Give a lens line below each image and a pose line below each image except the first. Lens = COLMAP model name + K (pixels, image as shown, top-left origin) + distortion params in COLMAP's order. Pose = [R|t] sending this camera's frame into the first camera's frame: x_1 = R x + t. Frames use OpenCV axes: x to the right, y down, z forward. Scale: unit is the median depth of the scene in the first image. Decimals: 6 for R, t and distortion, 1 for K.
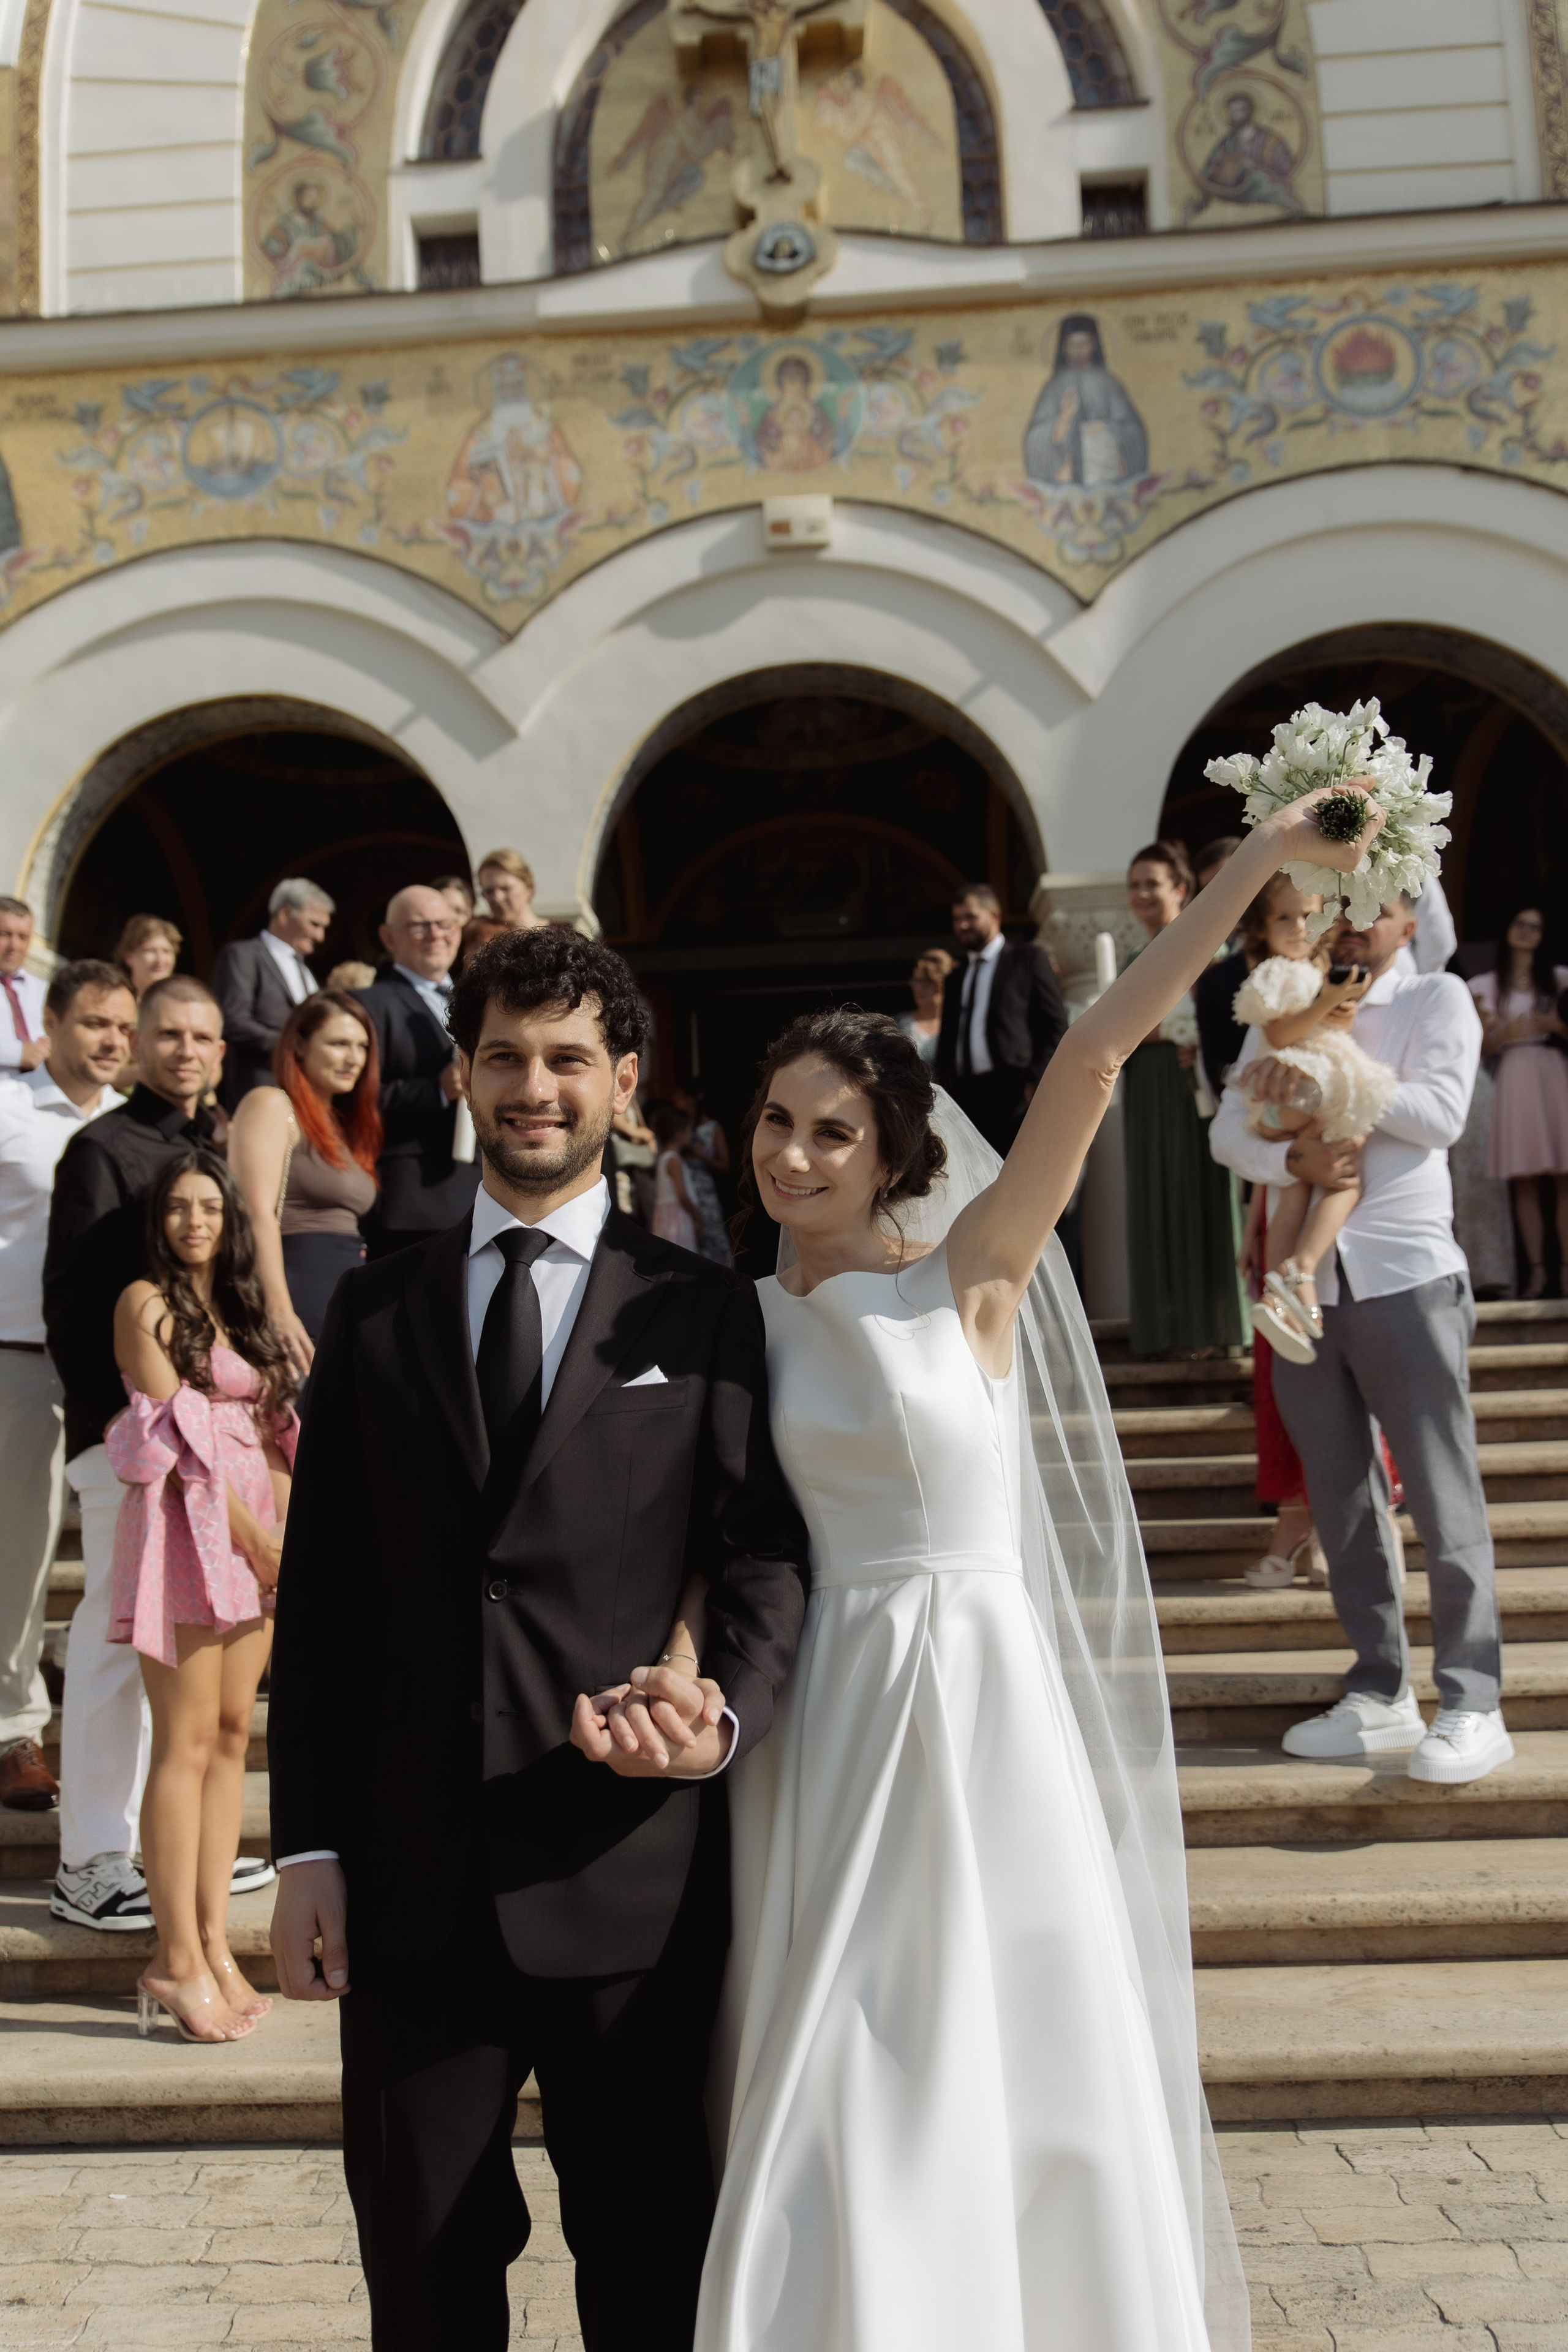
lens RADIAL K [[1818.2, 0, 784.0], [0, 1818.2, 1176.0], [0, 0, 1]] dist [0.001530, -0.007557]
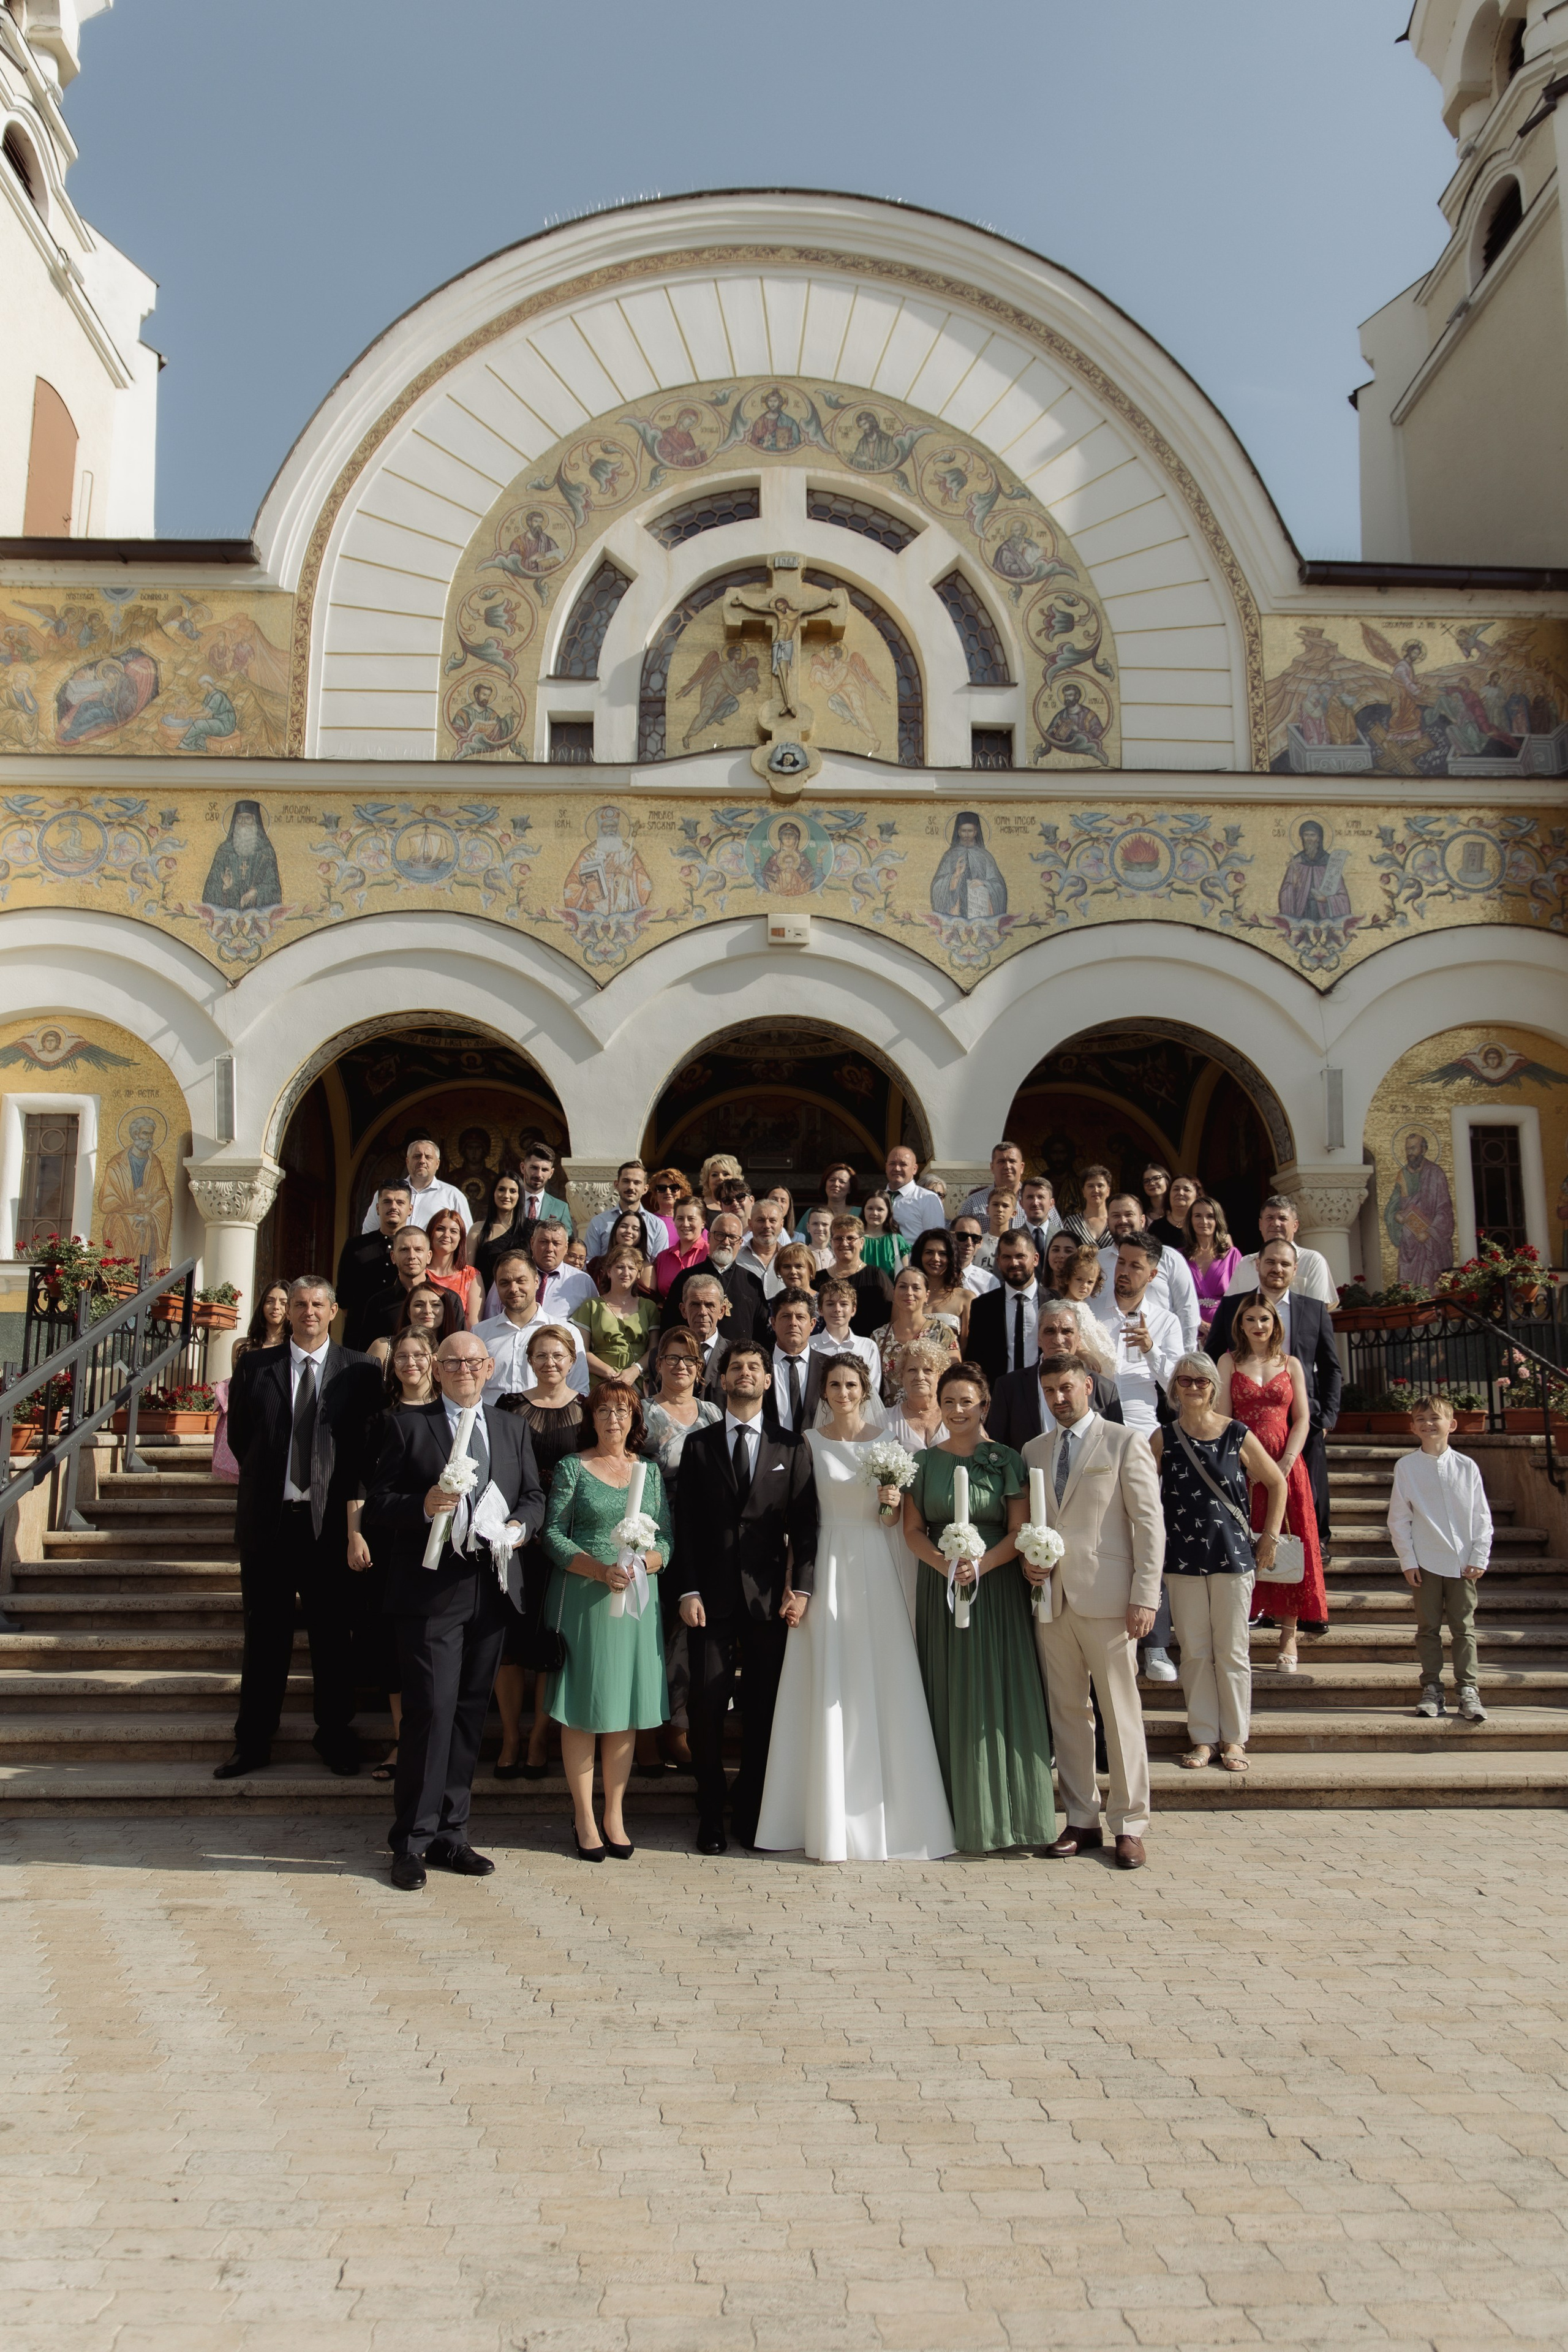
lens RADIAL K [[1598.5, 0, 784.0], [0, 1598.5, 1176.0], [0, 0, 1]] dist [0.008099, 0.000658]
pose [[0.994780, 0.057023, 0.084622, -0.102944], [-0.050939, 0.996074, -0.072395, -0.042849], [-0.088418, 0.067707, 0.993780, -0.375651]]
